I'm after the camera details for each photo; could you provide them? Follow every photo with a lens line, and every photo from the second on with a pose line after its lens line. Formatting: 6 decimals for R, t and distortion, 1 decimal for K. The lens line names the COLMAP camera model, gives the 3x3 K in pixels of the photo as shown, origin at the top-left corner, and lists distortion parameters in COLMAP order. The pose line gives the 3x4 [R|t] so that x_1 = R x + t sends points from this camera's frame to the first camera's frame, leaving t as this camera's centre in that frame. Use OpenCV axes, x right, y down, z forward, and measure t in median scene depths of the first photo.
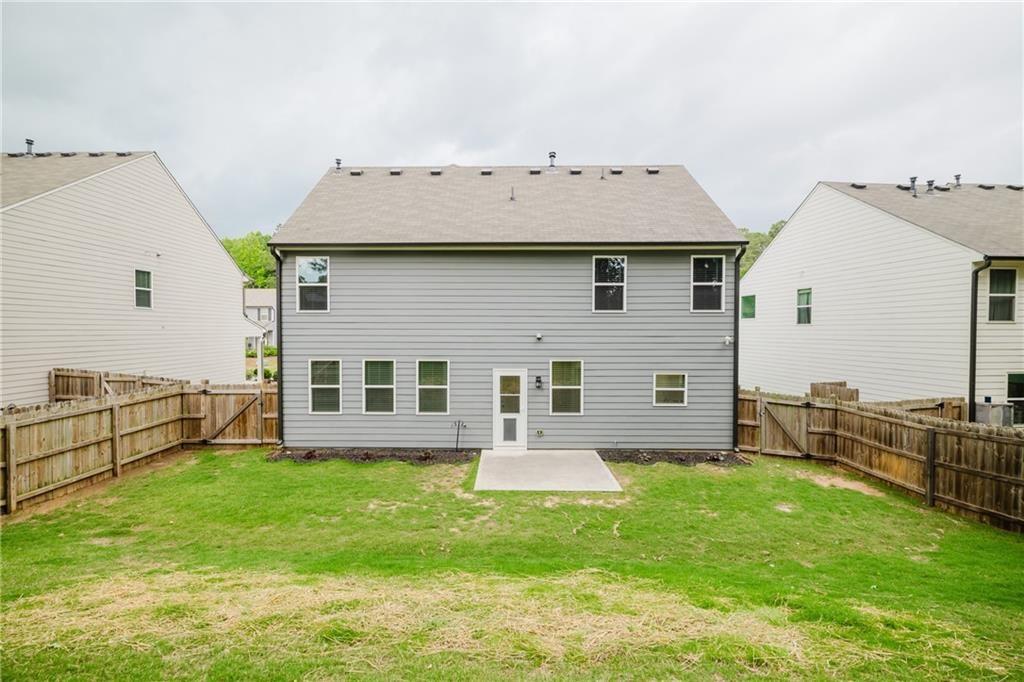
lens RADIAL K [[451.5, 0, 507.2], [0, 451.5, 341.0], [0, 0, 1]] dist [-0.005302, 0.000008]
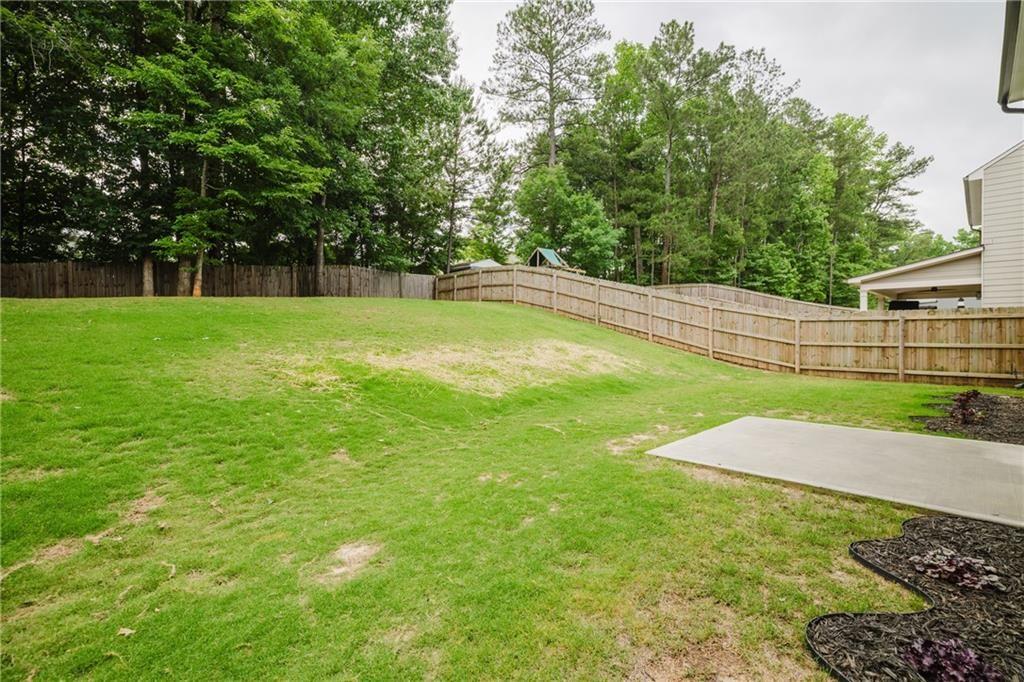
lens RADIAL K [[468.3, 0, 502.2], [0, 468.3, 336.8], [0, 0, 1]] dist [0.013675, 0.000138]
pose [[-0.700752, 0.012716, -0.713291, 0.559965], [-0.012780, 0.999457, 0.030373, 0.141054], [0.713290, 0.030399, -0.700209, 0.941328]]
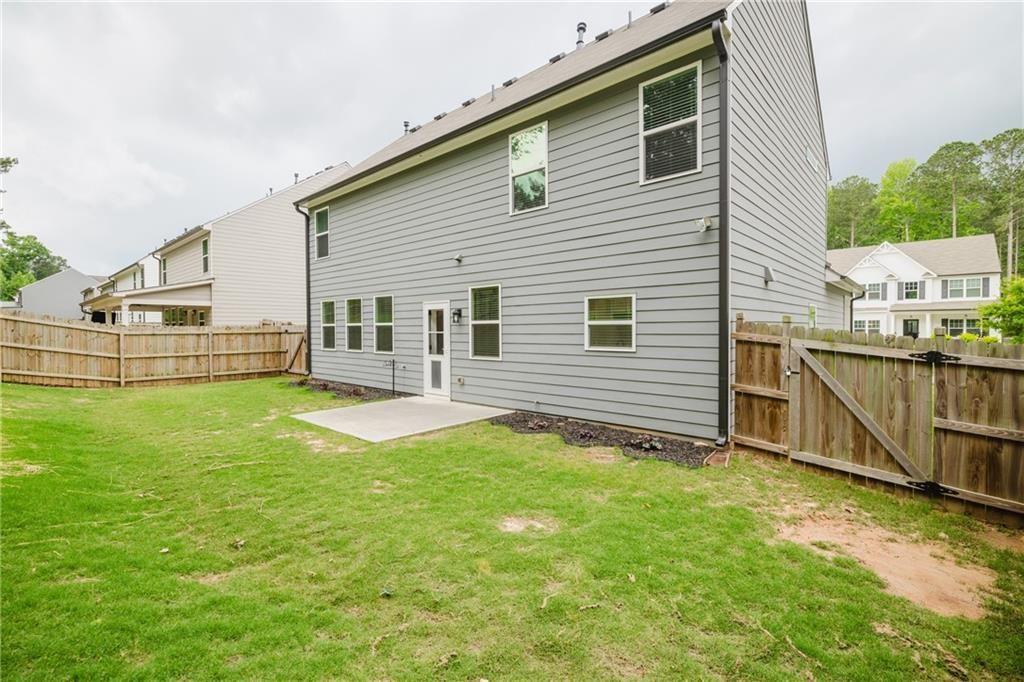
lens RADIAL K [[451.5, 0, 501.4], [0, 451.5, 337.7], [0, 0, 1]] dist [-0.005302, 0.000008]
pose [[0.747988, 0.007688, -0.663668, 0.648904], [-0.009267, 0.999956, 0.001139, 0.127076], [0.663648, 0.005298, 0.748026, 0.458240]]
